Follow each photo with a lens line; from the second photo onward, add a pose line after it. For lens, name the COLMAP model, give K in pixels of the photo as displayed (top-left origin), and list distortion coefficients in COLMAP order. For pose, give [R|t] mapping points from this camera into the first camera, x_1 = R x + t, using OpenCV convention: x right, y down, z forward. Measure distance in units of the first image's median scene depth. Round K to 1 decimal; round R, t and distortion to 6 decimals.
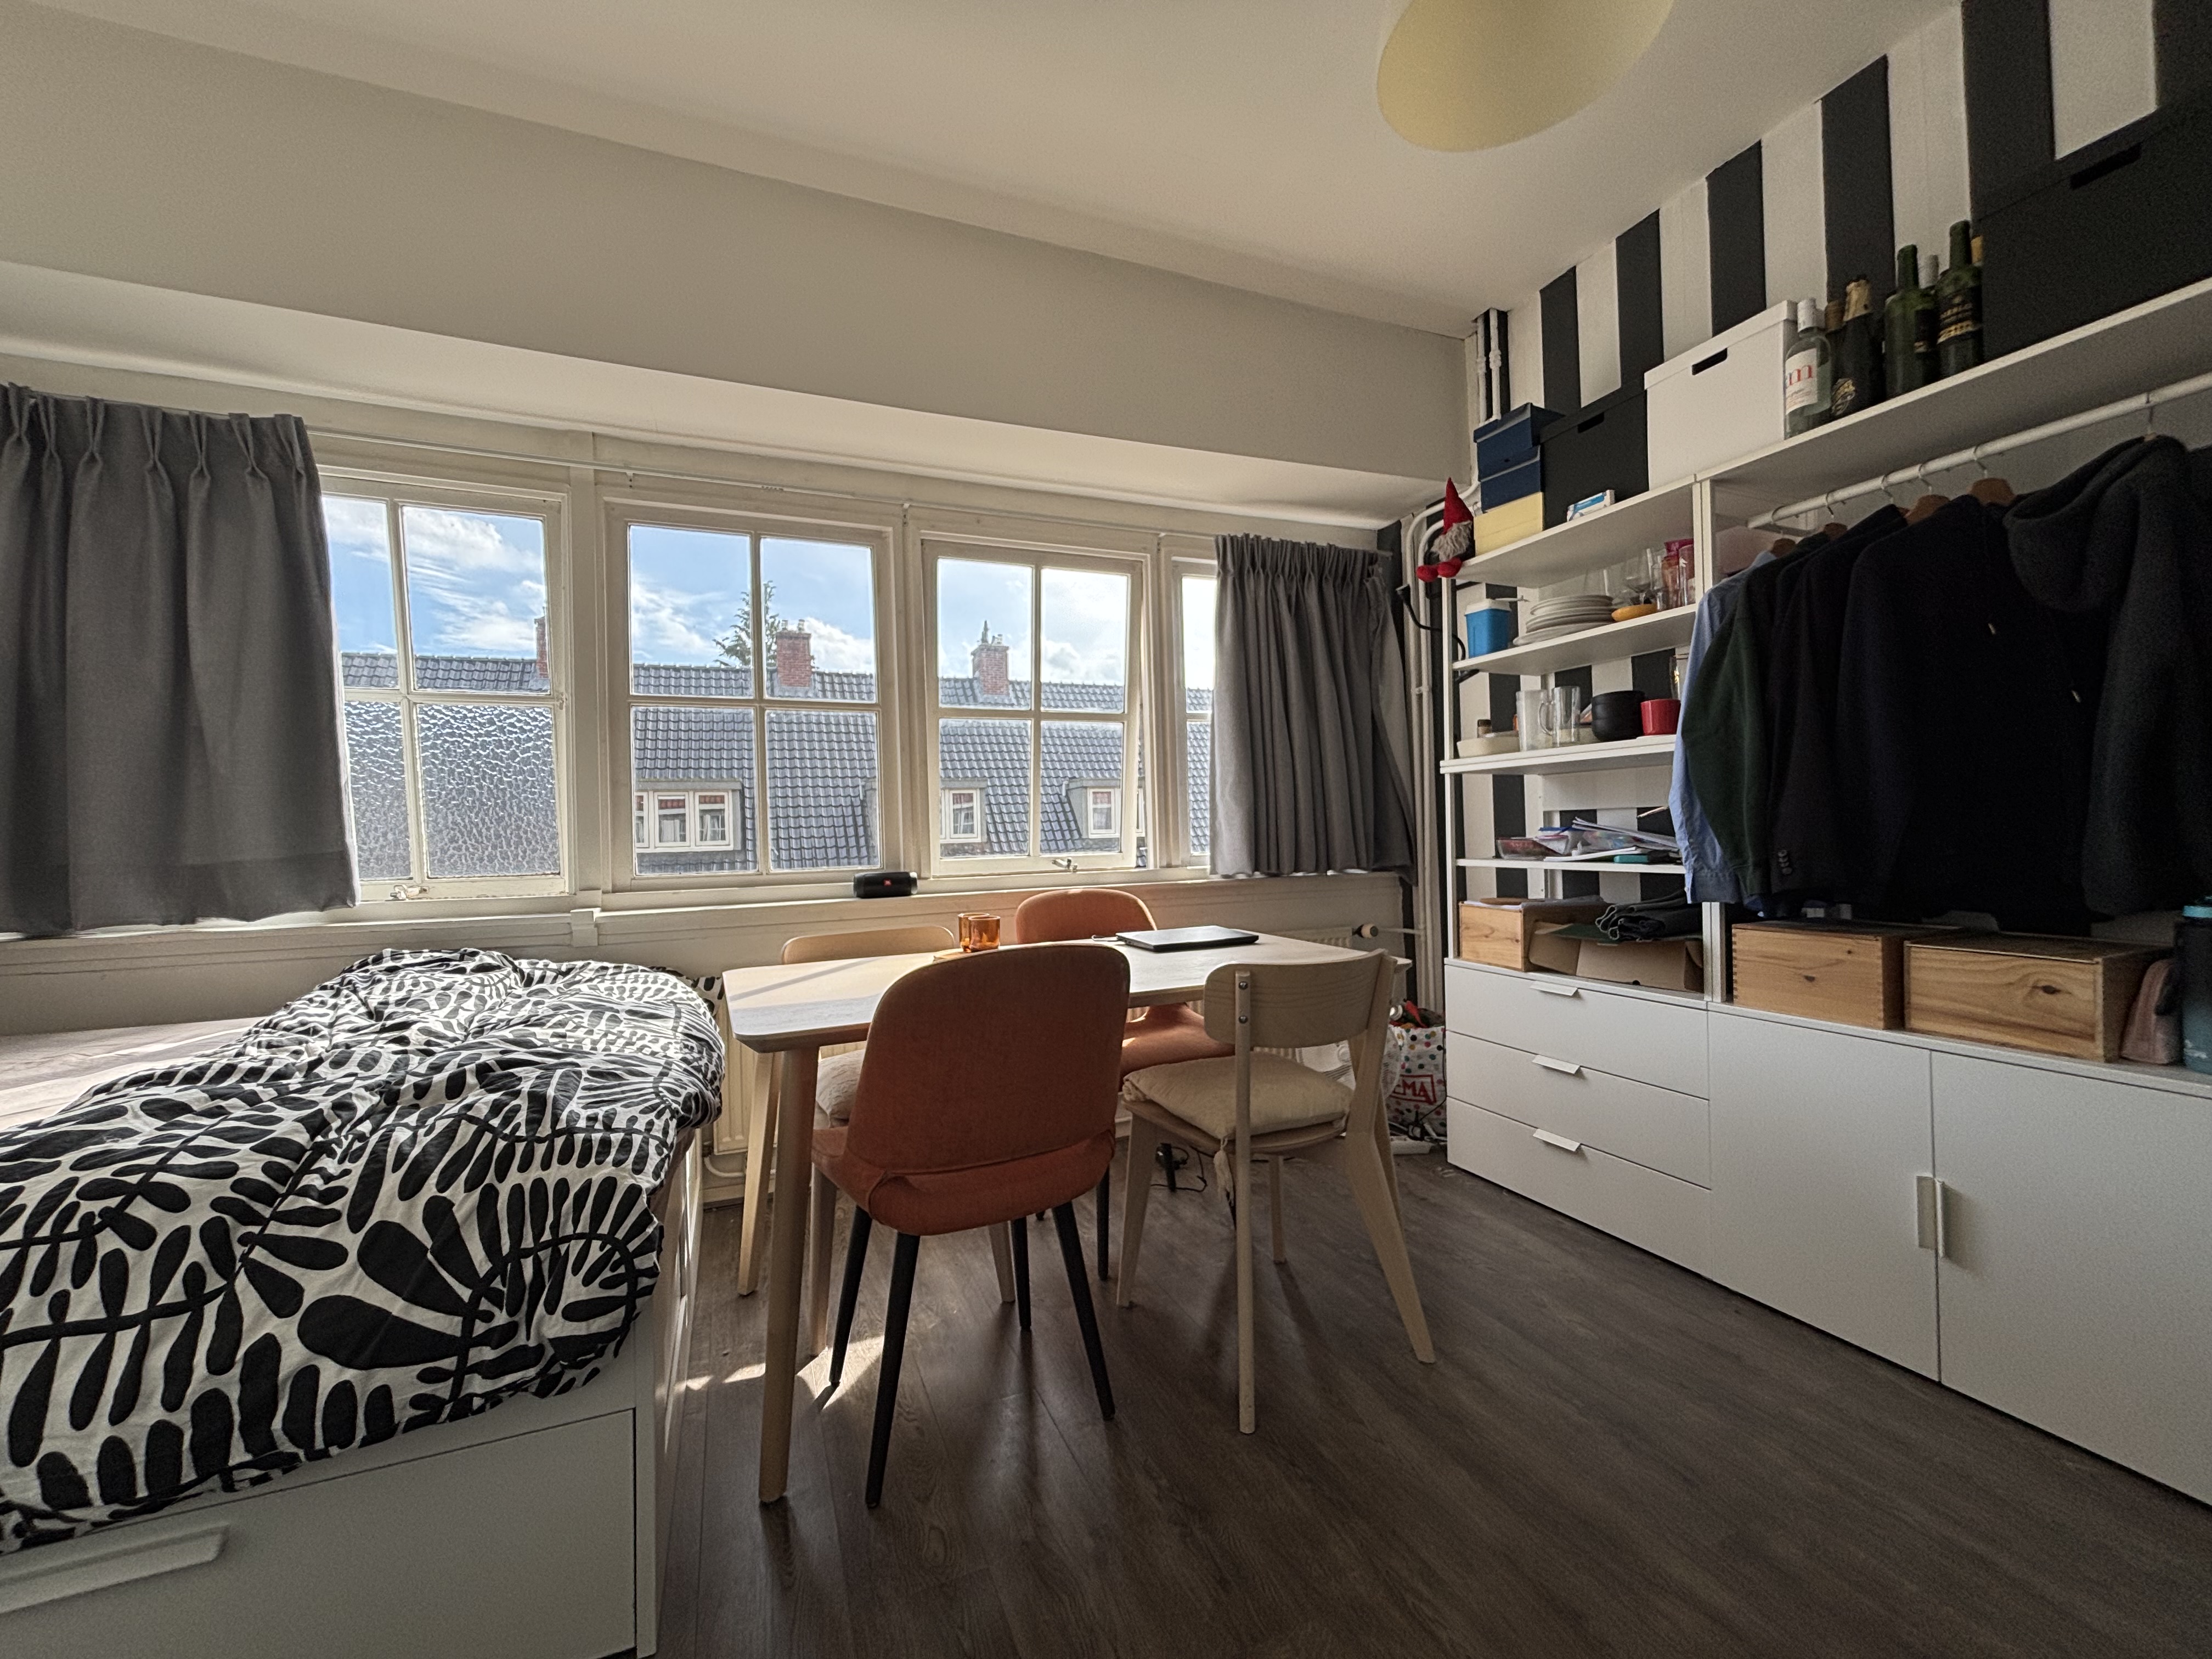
lens RADIAL K [[887.5, 0, 1098.6], [0, 887.5, 833.5], [0, 0, 1]] dist [-0.001383, -0.000190]
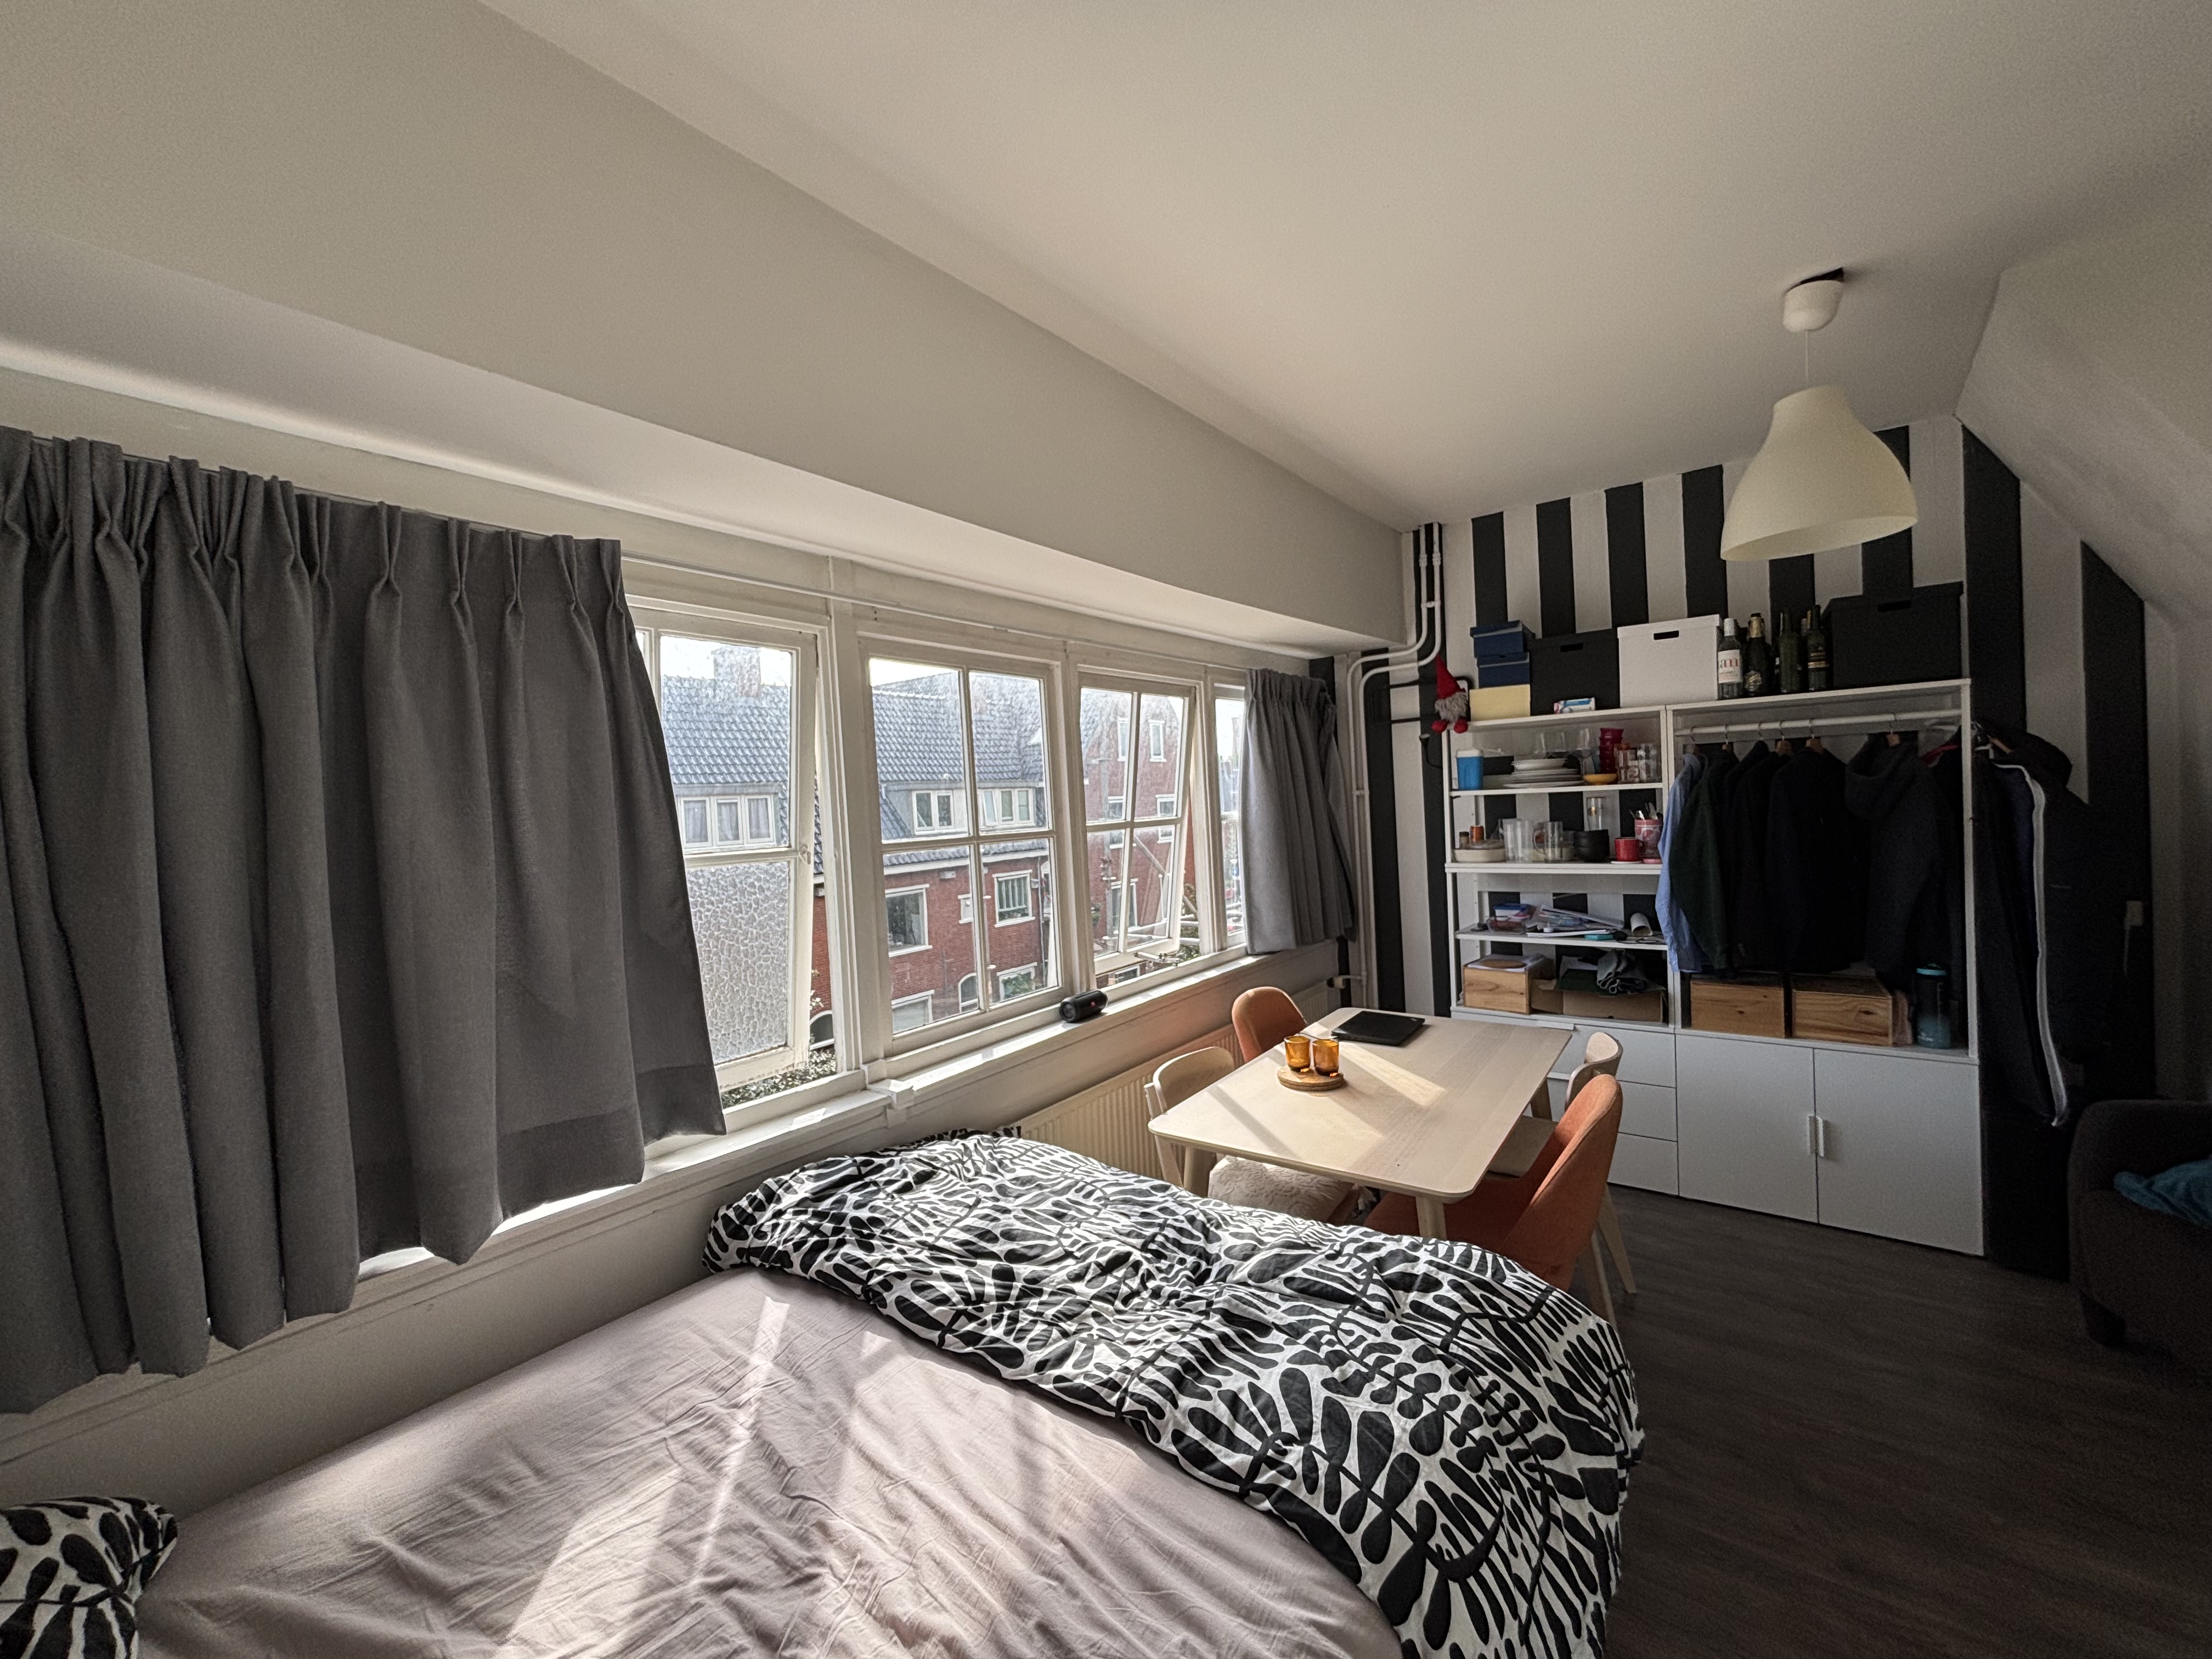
lens RADIAL K [[887.5, 0, 1098.6], [0, 887.5, 833.5], [0, 0, 1]] dist [-0.001383, -0.000190]
pose [[0.866681, -0.035439, 0.497602, -0.873018], [0.029041, 0.999366, 0.020592, -0.197889], [-0.498017, -0.003396, 0.867161, 0.088963]]
